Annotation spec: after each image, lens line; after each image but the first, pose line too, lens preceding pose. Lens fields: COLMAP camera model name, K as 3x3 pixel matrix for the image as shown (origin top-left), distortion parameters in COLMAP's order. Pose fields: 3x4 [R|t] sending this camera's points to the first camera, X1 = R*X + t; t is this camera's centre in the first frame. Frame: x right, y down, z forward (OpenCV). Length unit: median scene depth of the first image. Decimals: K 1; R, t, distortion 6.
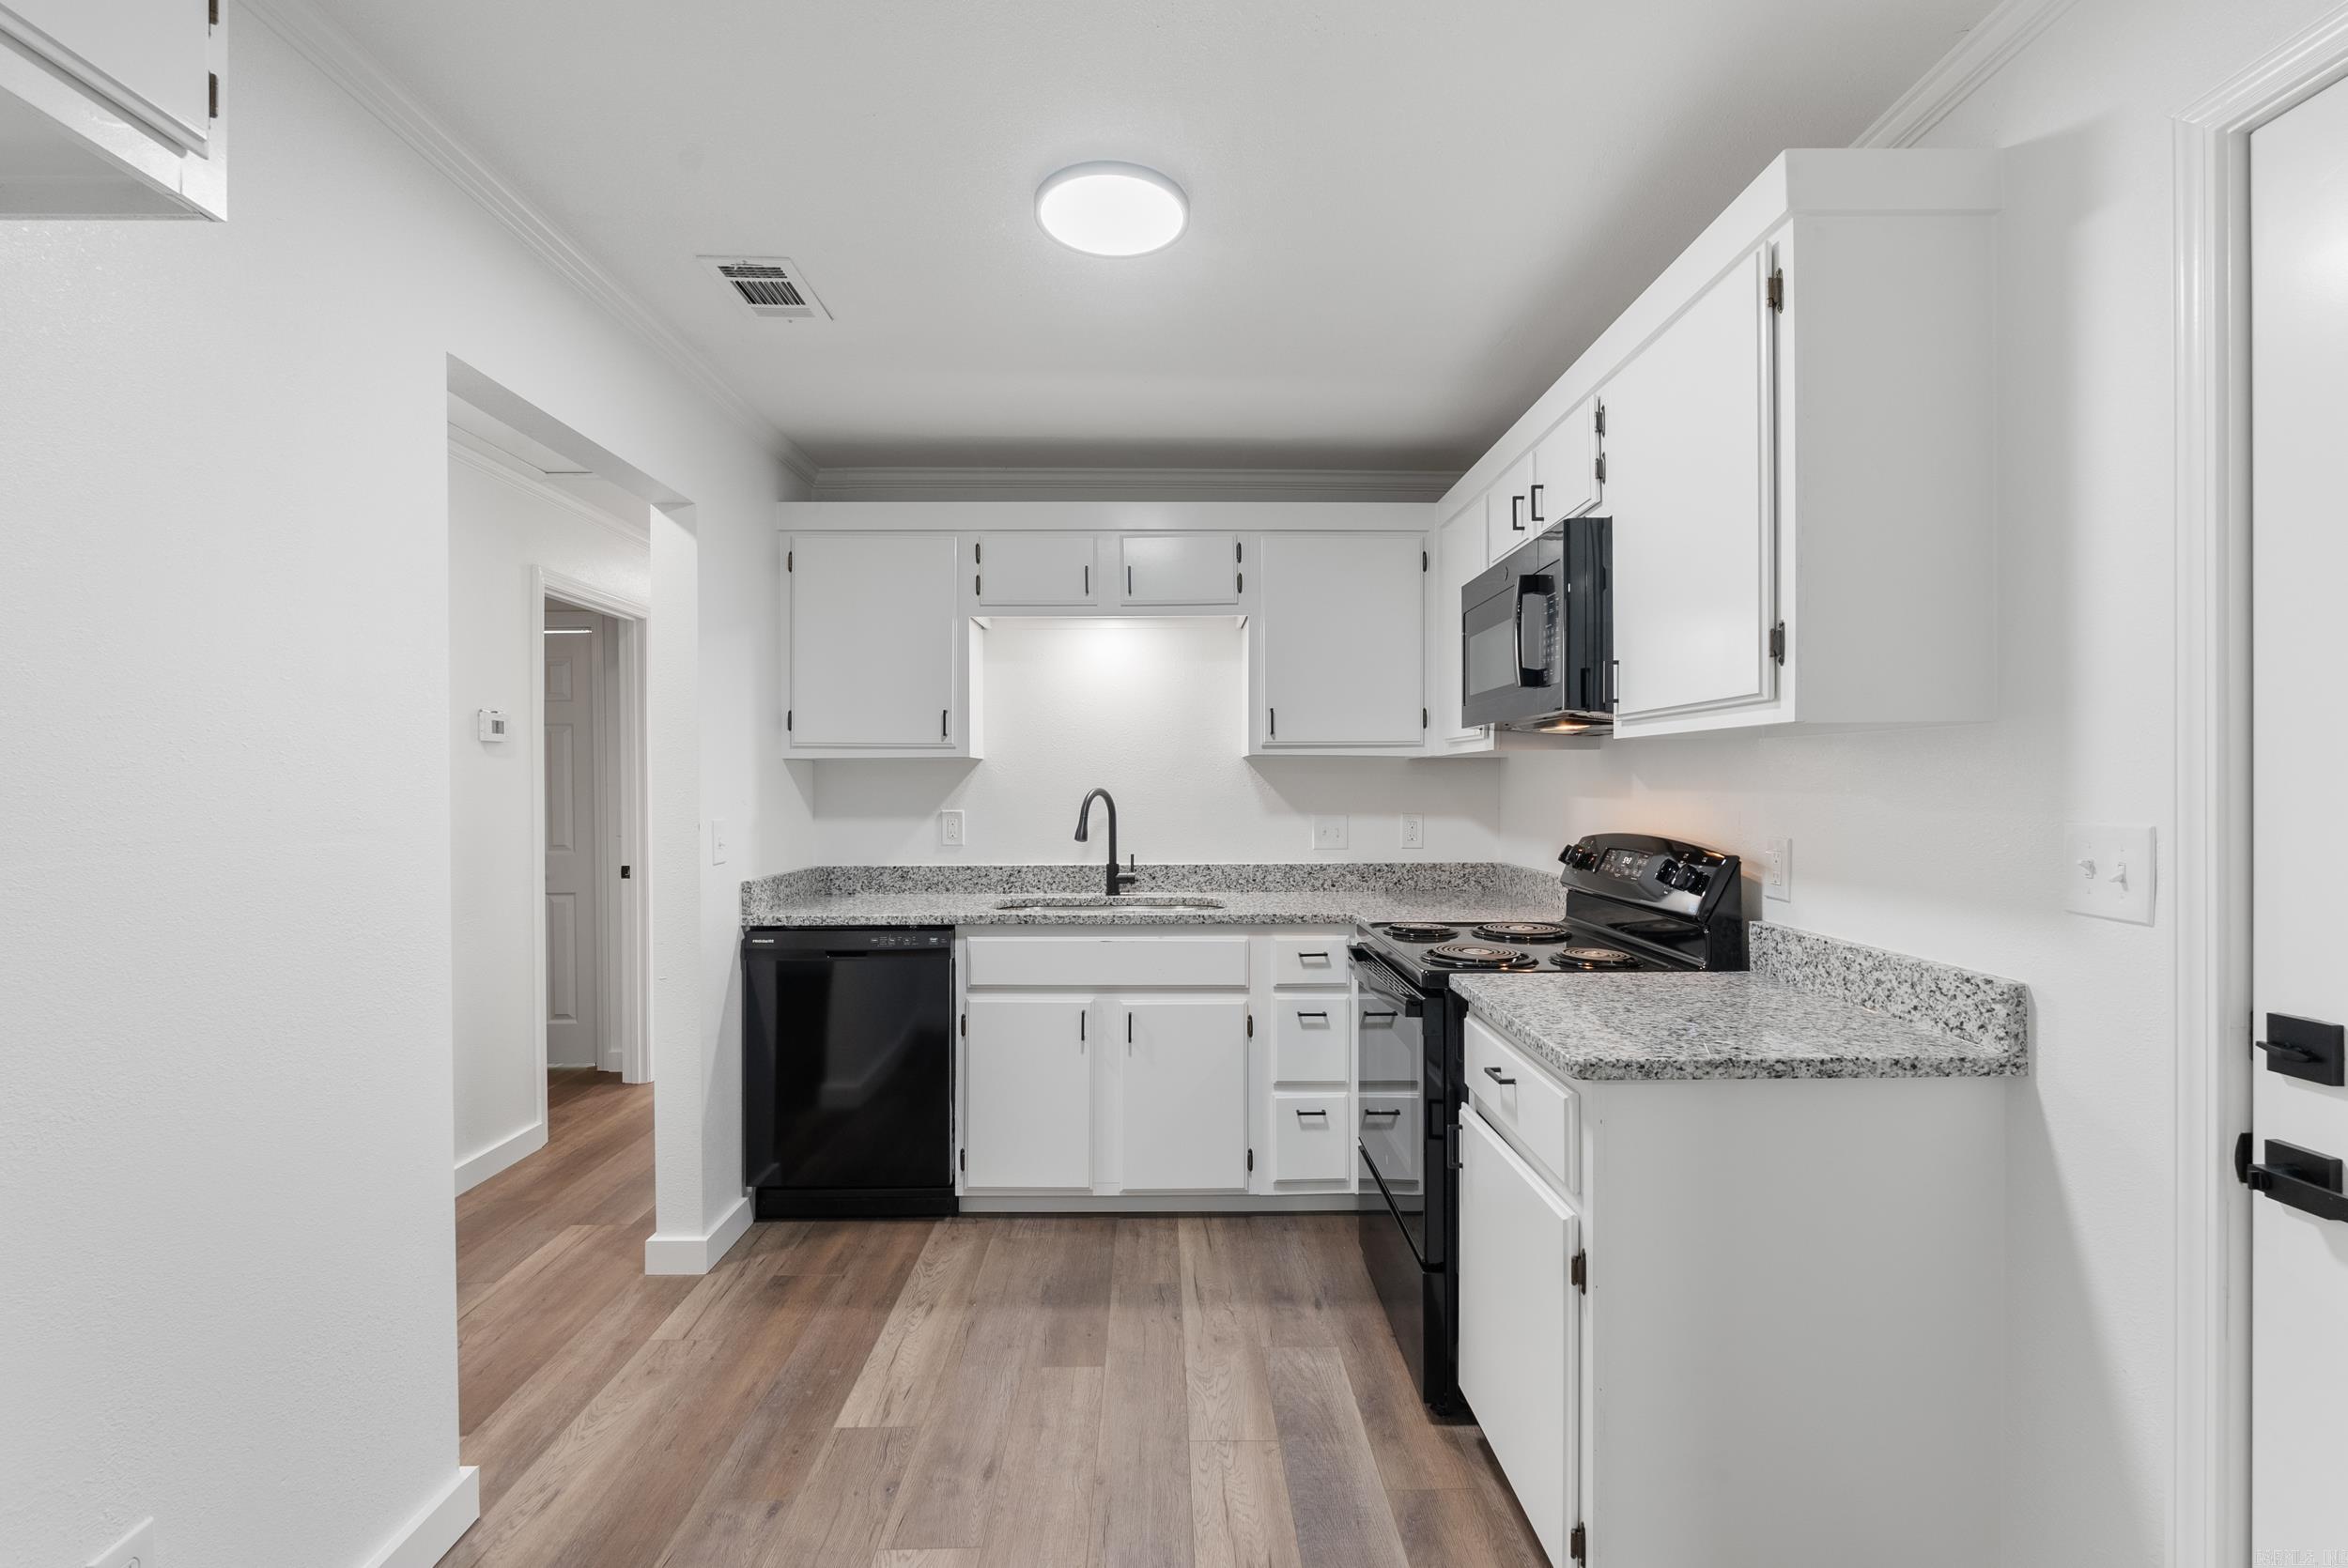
lens RADIAL K [[1037.2, 0, 1171.0], [0, 1037.2, 785.5], [0, 0, 1]] dist [-0.006236, 0.000369]
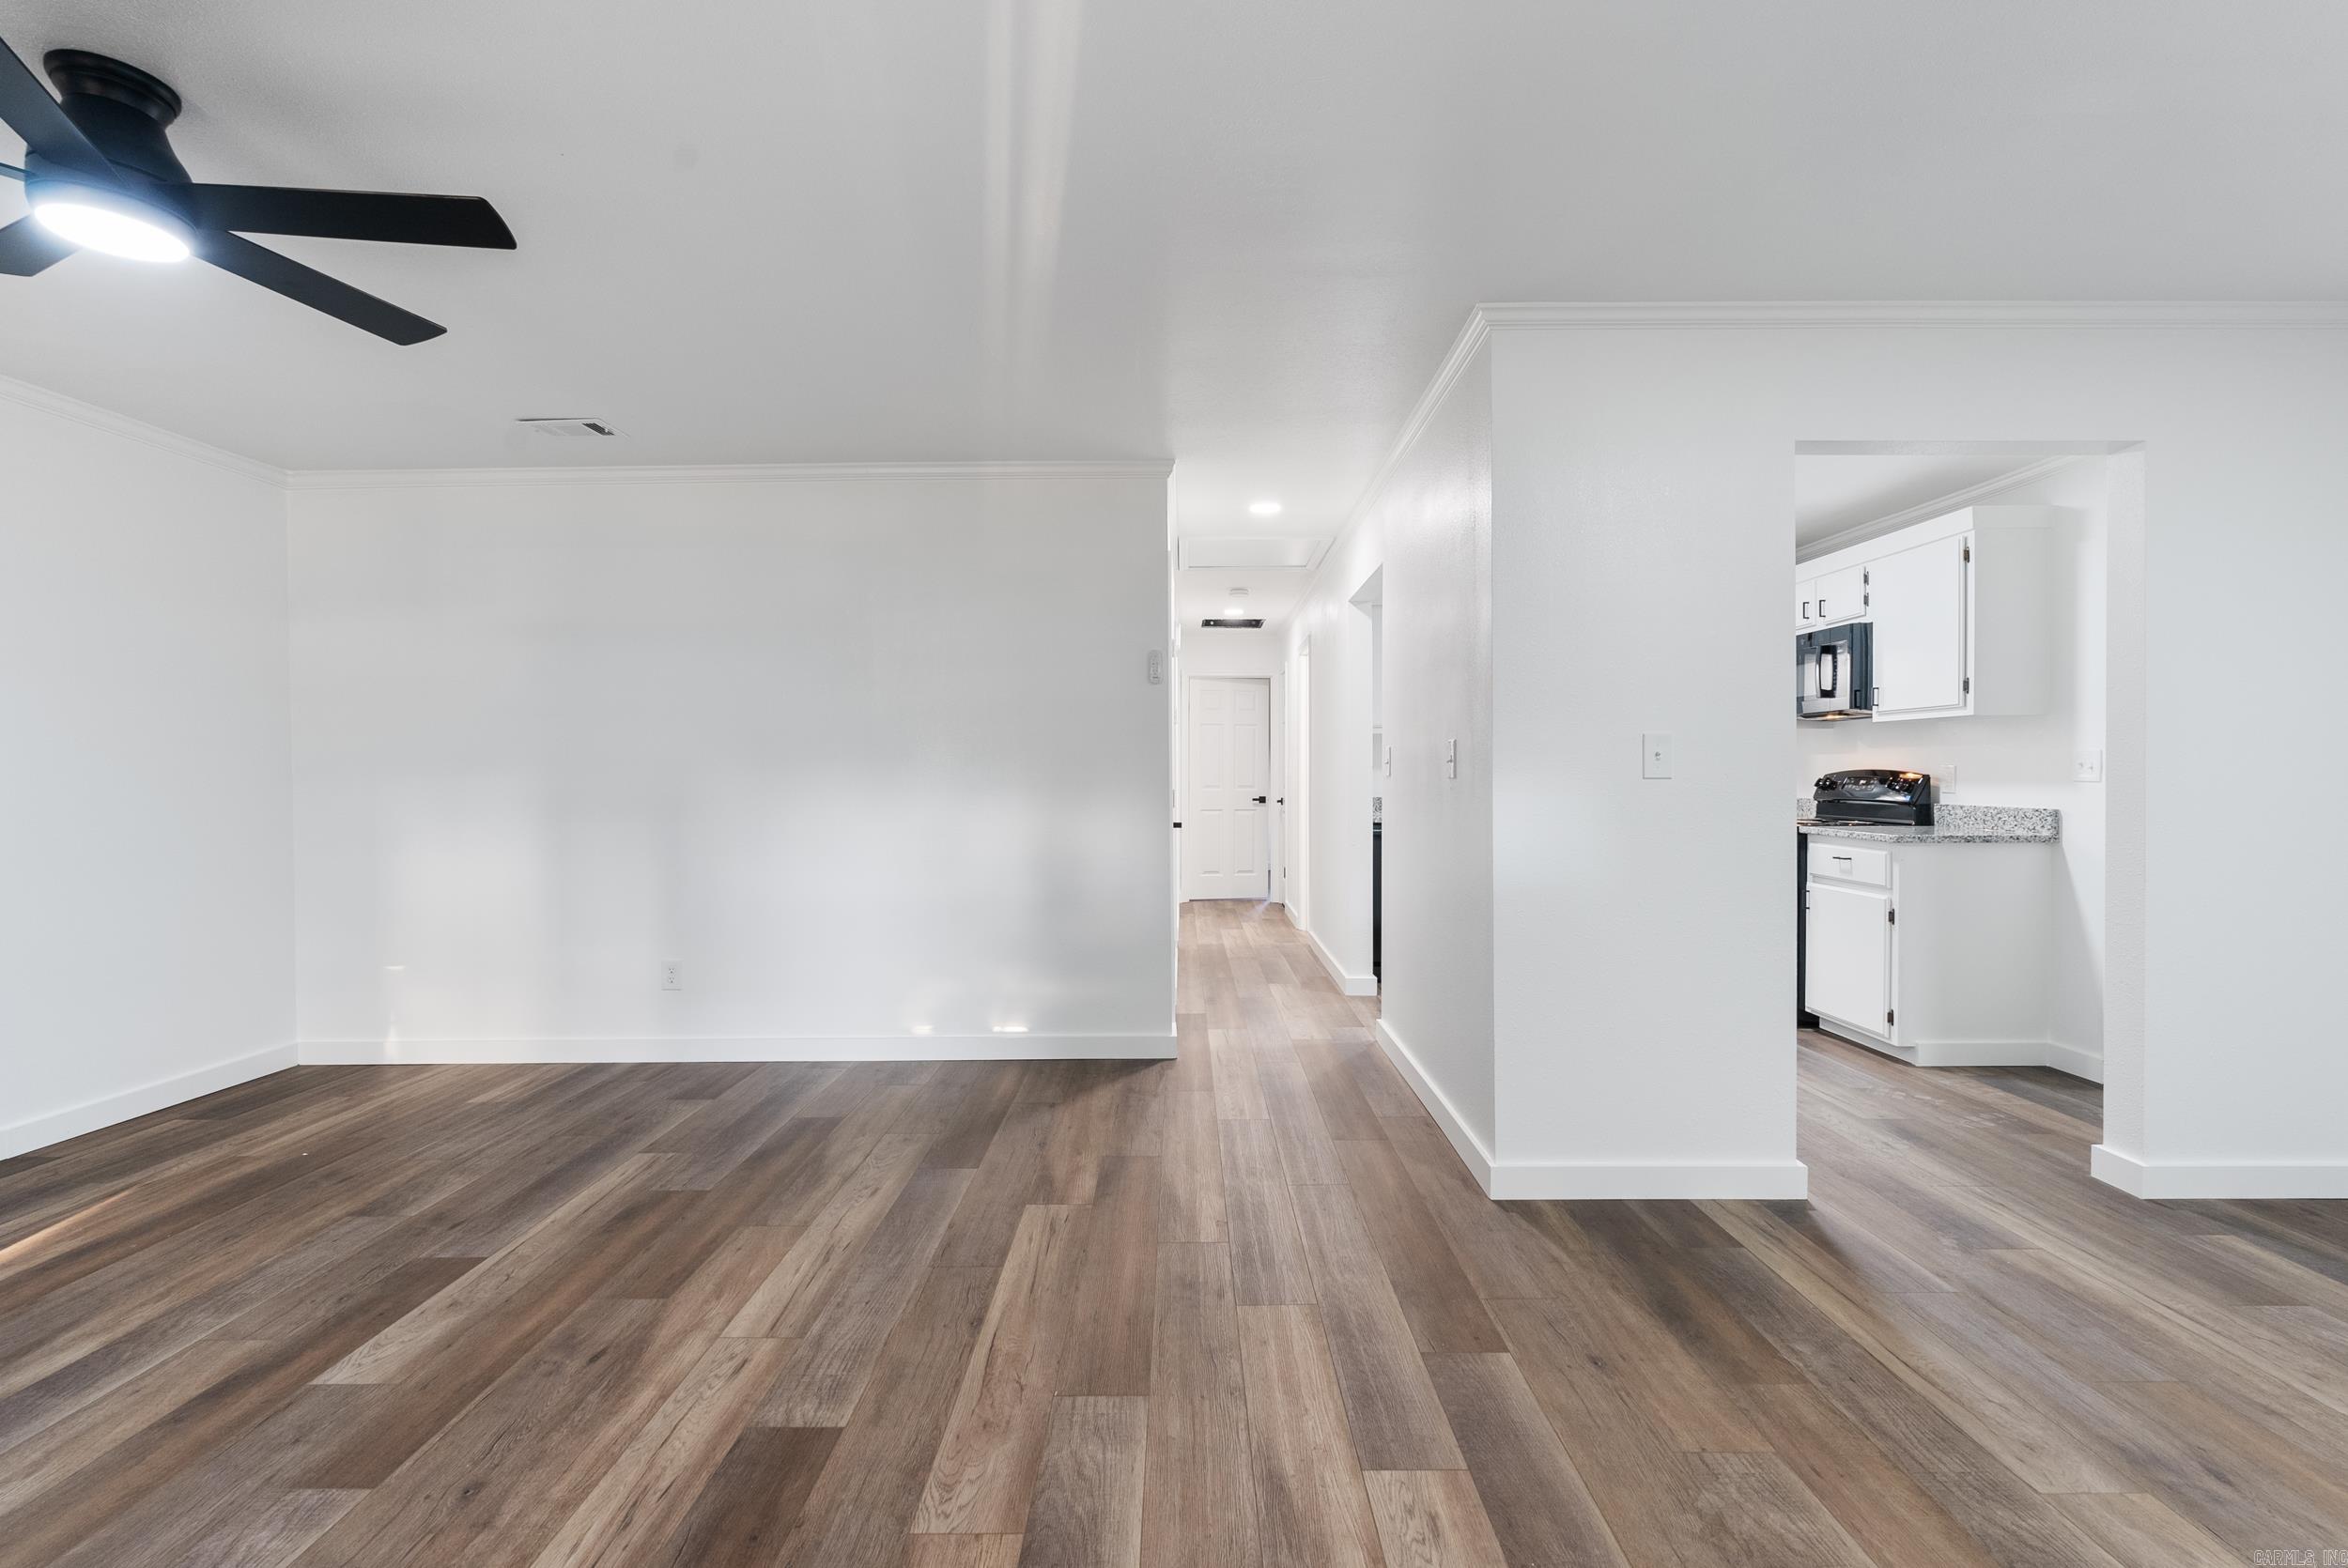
lens RADIAL K [[1037.2, 0, 1174.6], [0, 1037.2, 786.8], [0, 0, 1]] dist [-0.006236, 0.000369]
pose [[0.999845, 0.002170, -0.017444, -0.696761], [-0.001977, 0.999937, 0.011033, 0.048664], [0.017467, -0.010997, 0.999787, -0.843521]]
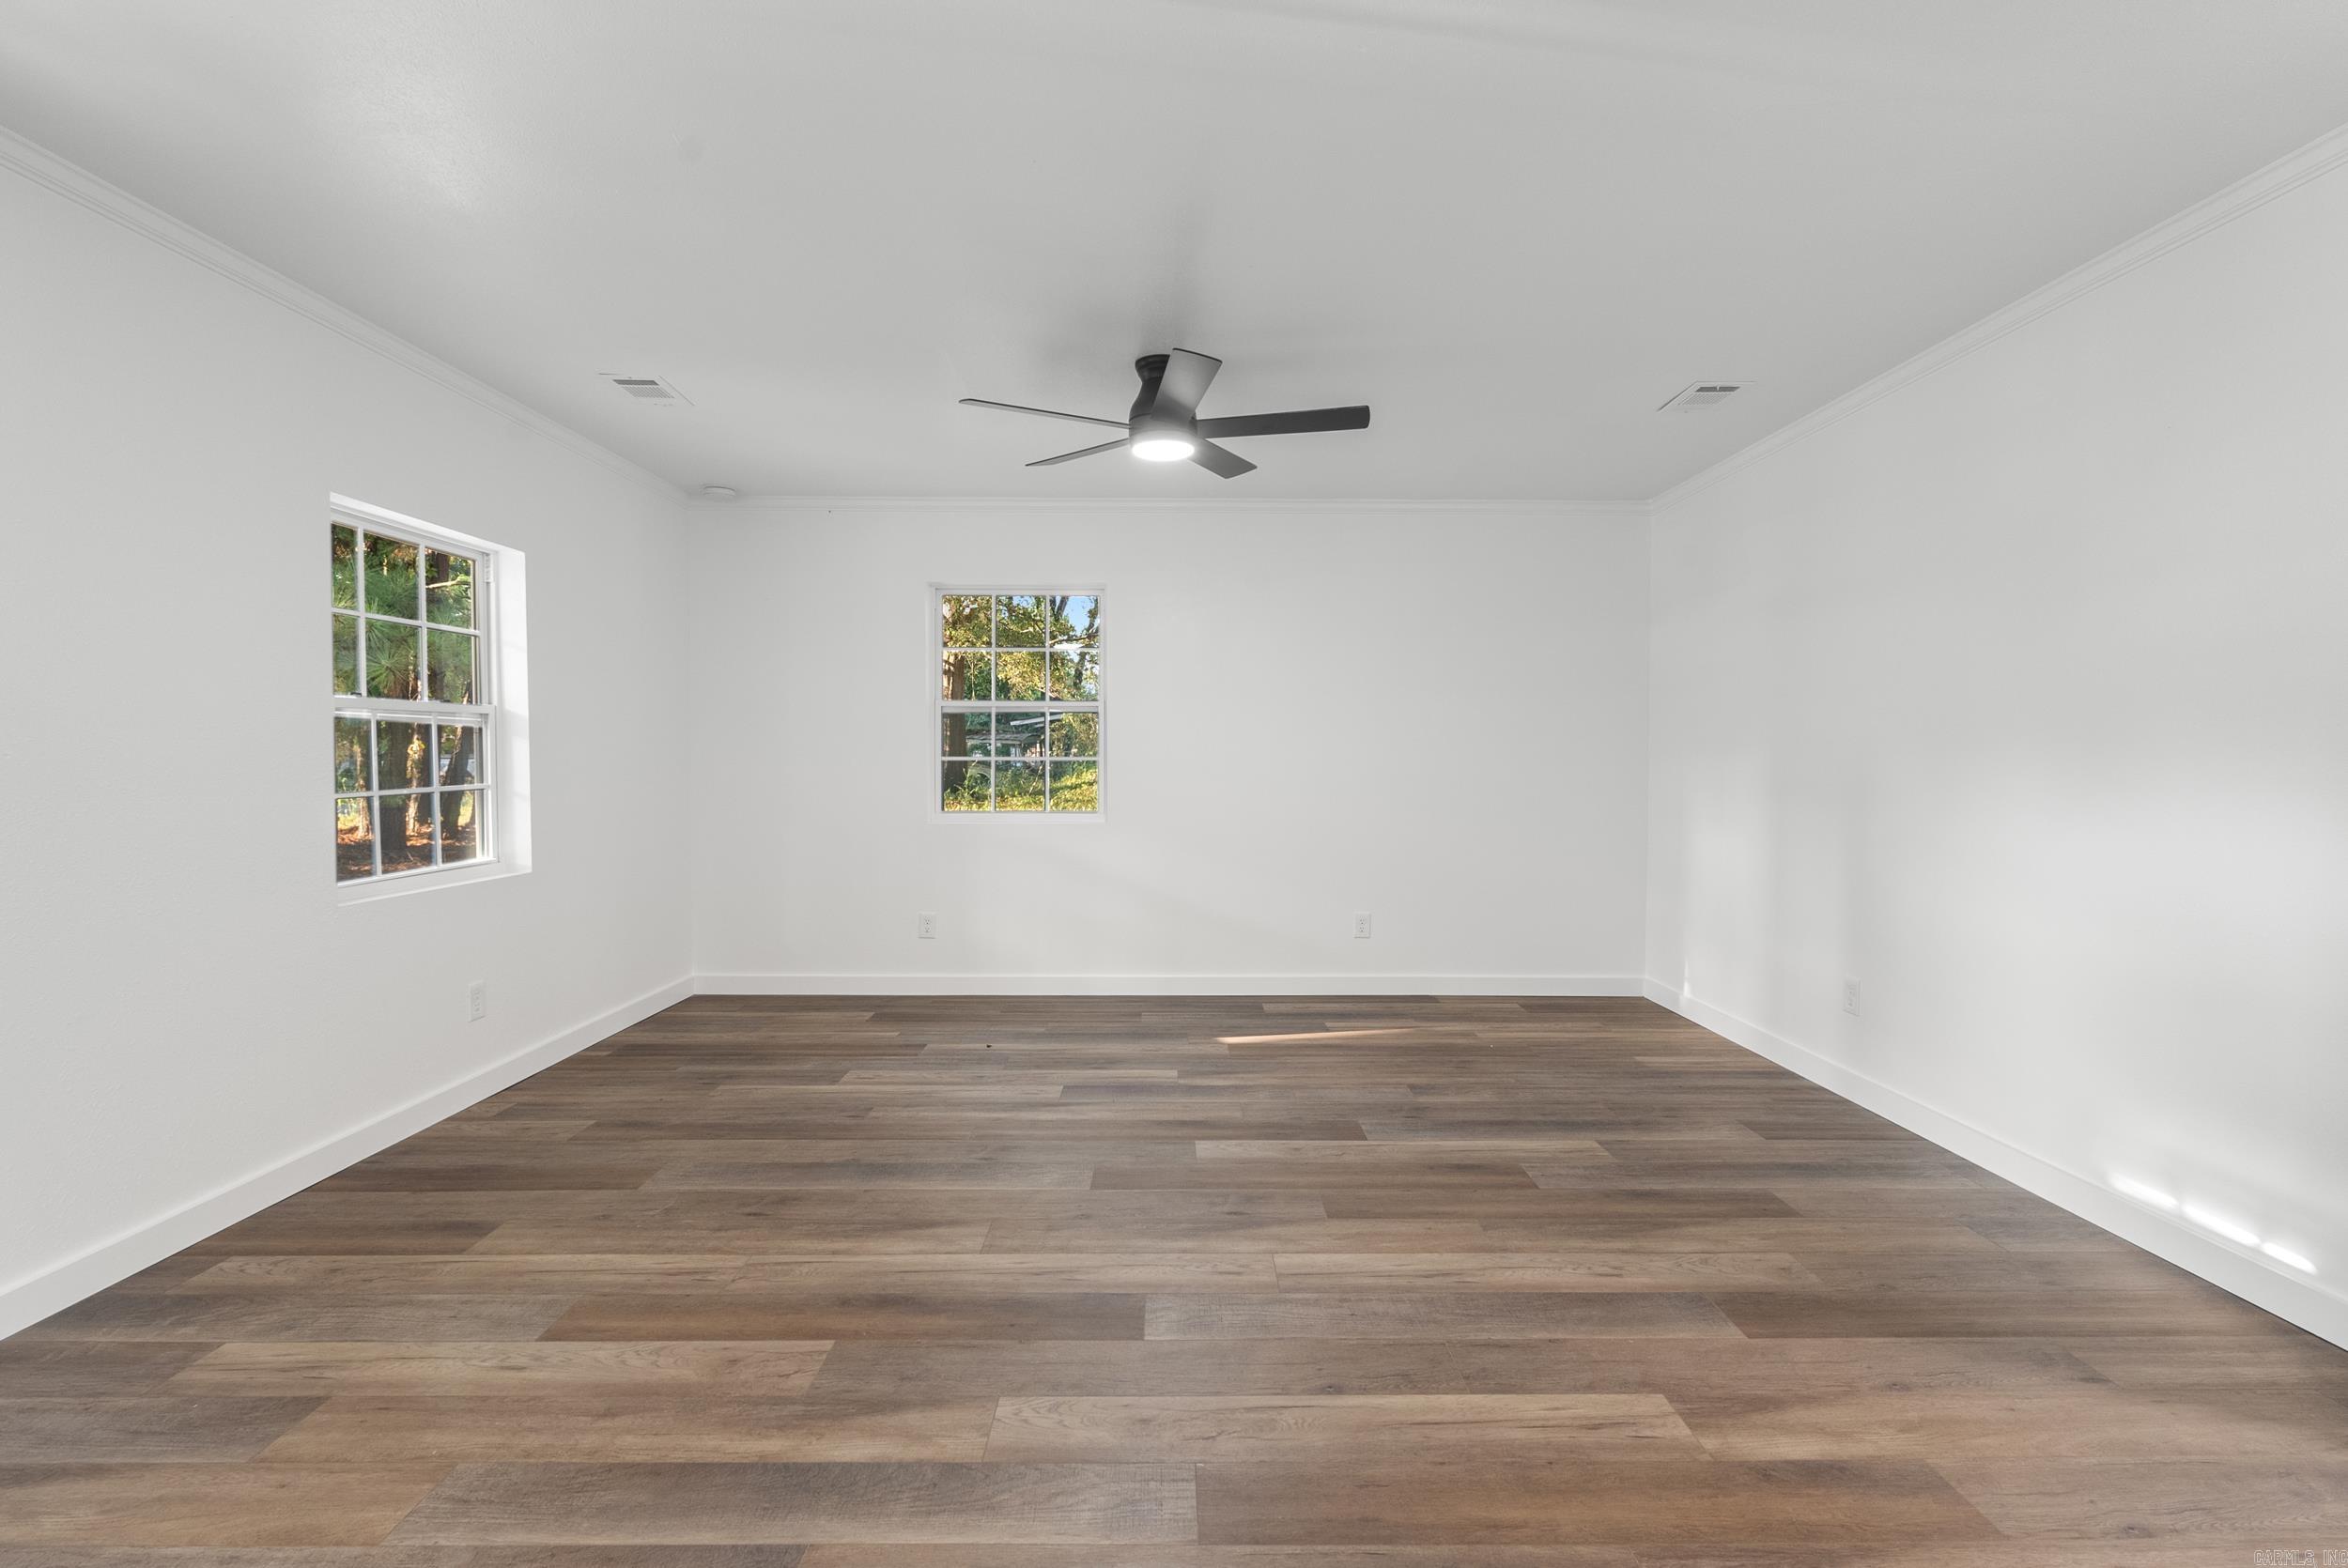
lens RADIAL K [[1037.2, 0, 1185.7], [0, 1037.2, 788.1], [0, 0, 1]] dist [-0.006236, 0.000369]
pose [[-0.000675, 0.039597, -0.999216, -0.247860], [-0.005754, 0.999199, 0.039600, 0.040907], [0.999983, 0.005776, -0.000446, -0.239651]]
